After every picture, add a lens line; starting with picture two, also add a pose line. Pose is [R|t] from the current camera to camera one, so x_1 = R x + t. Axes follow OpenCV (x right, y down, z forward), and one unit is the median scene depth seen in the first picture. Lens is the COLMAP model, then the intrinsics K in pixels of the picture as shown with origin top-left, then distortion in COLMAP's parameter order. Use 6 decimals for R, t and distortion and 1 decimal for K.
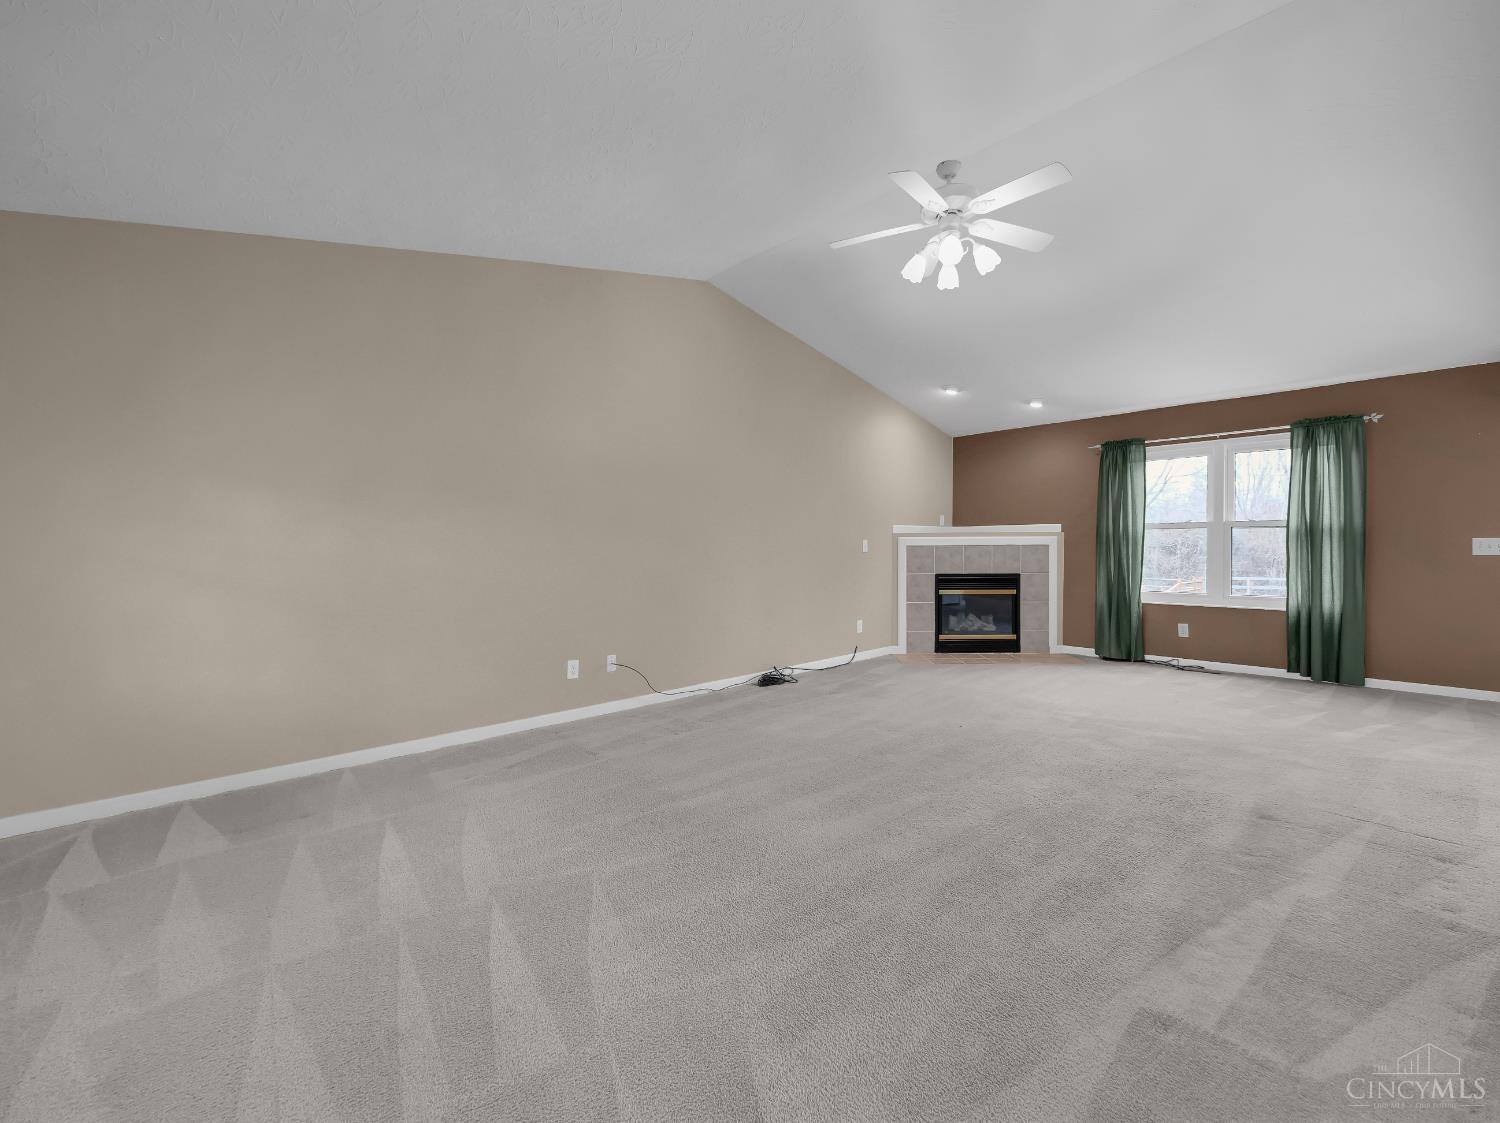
lens RADIAL K [[669.0, 0, 750.0], [0, 669.0, 561.5], [0, 0, 1]] dist [0.002828, 0.000087]
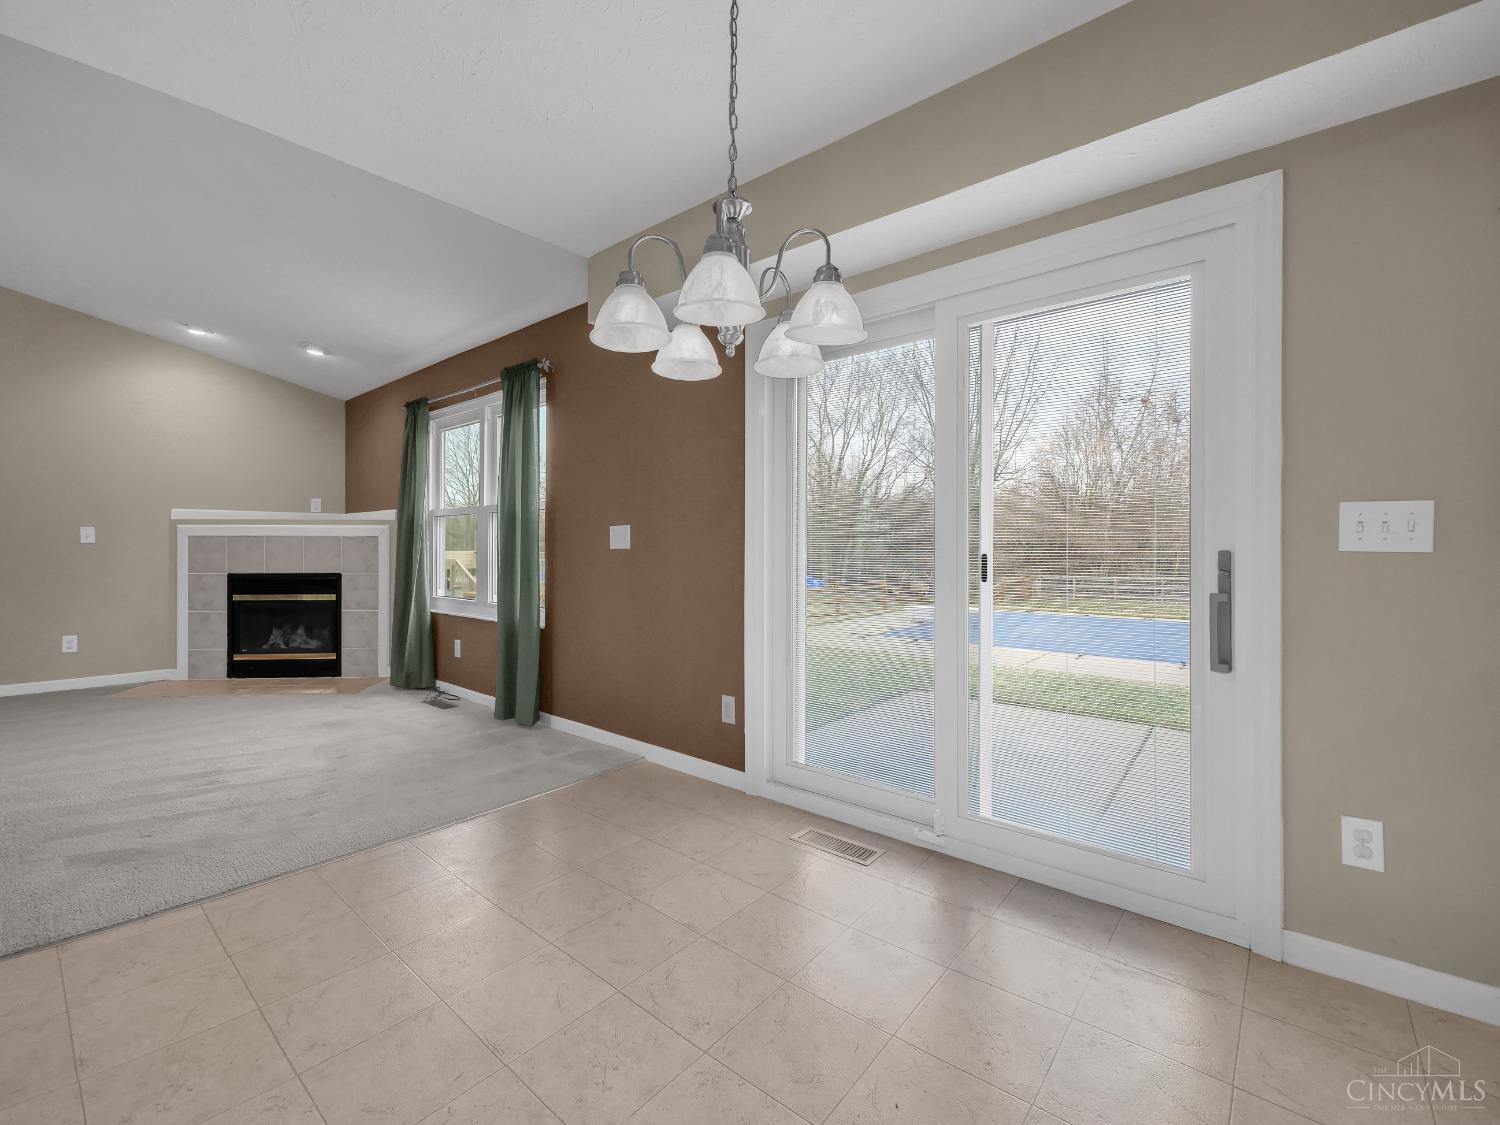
lens RADIAL K [[707.8, 0, 751.8], [0, 707.8, 541.2], [0, 0, 1]] dist [-0.001291, 0.000061]
pose [[0.995447, 0.007609, 0.095008, 0.791541], [-0.004885, 0.999571, -0.028865, 0.002167], [-0.095187, 0.028270, 0.995058, 0.146111]]
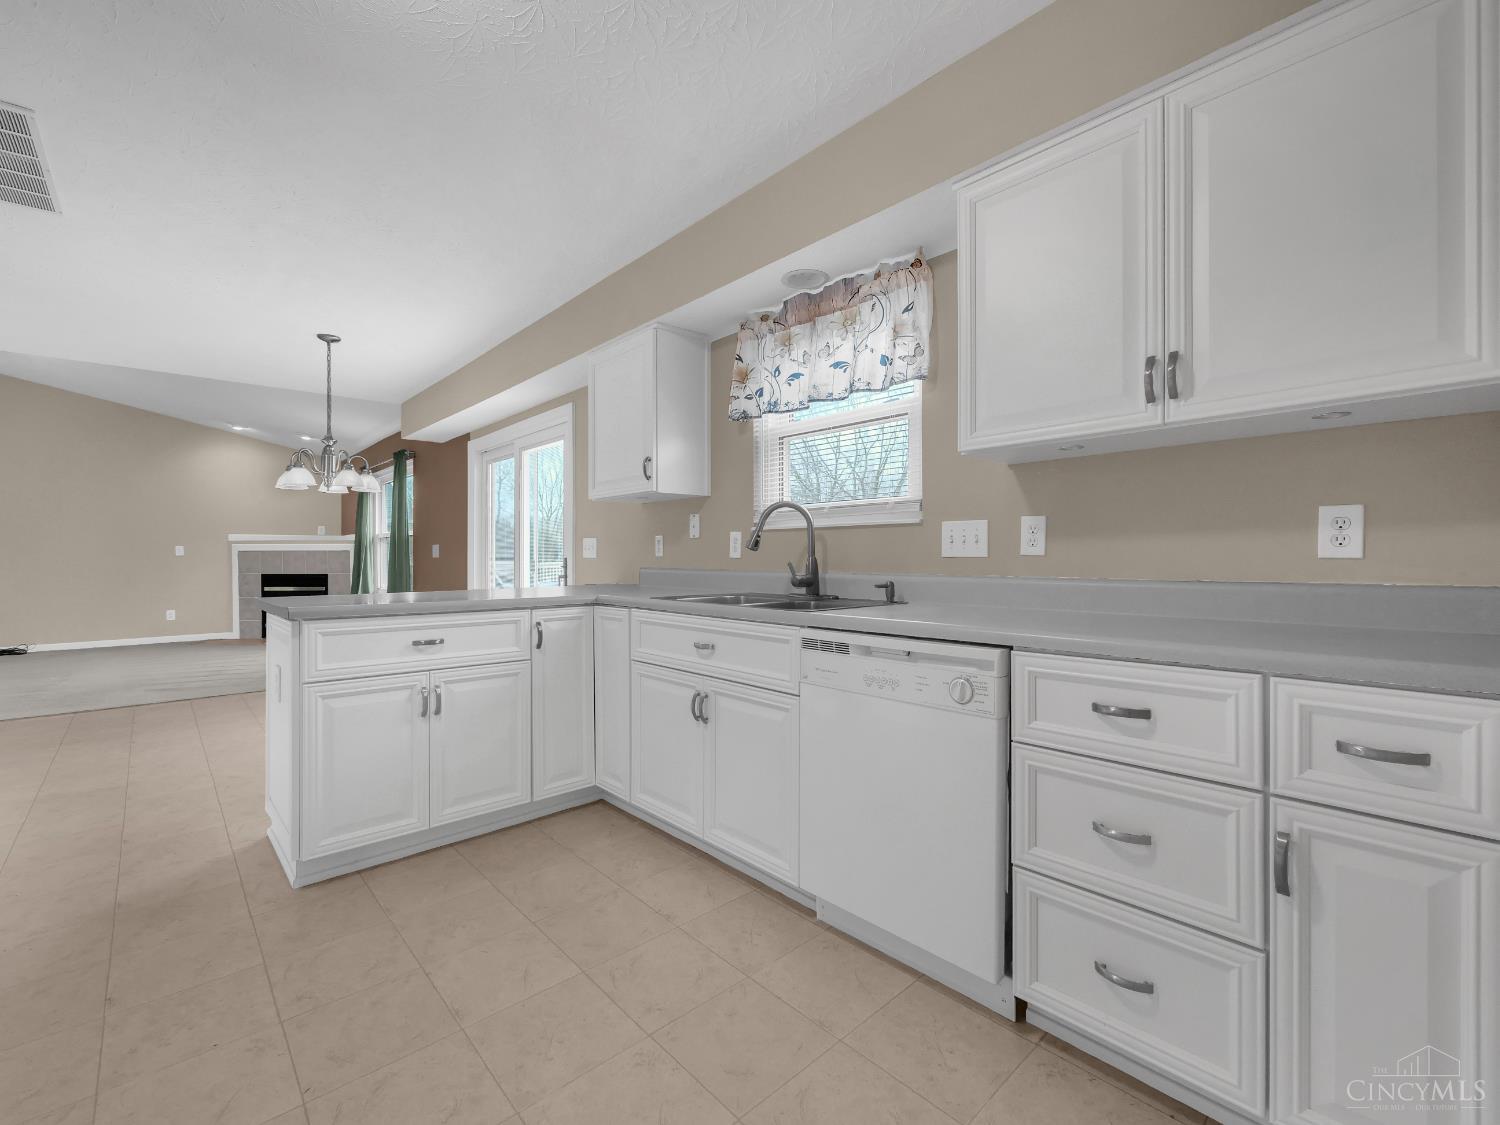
lens RADIAL K [[669.0, 0, 750.0], [0, 669.0, 562.5], [0, 0, 1]] dist [0.002828, 0.000087]
pose [[0.999991, 0.003199, -0.002679, 1.180745], [-0.003233, 0.999916, -0.012565, 0.010203], [0.002639, 0.012574, 0.999917, -0.231717]]
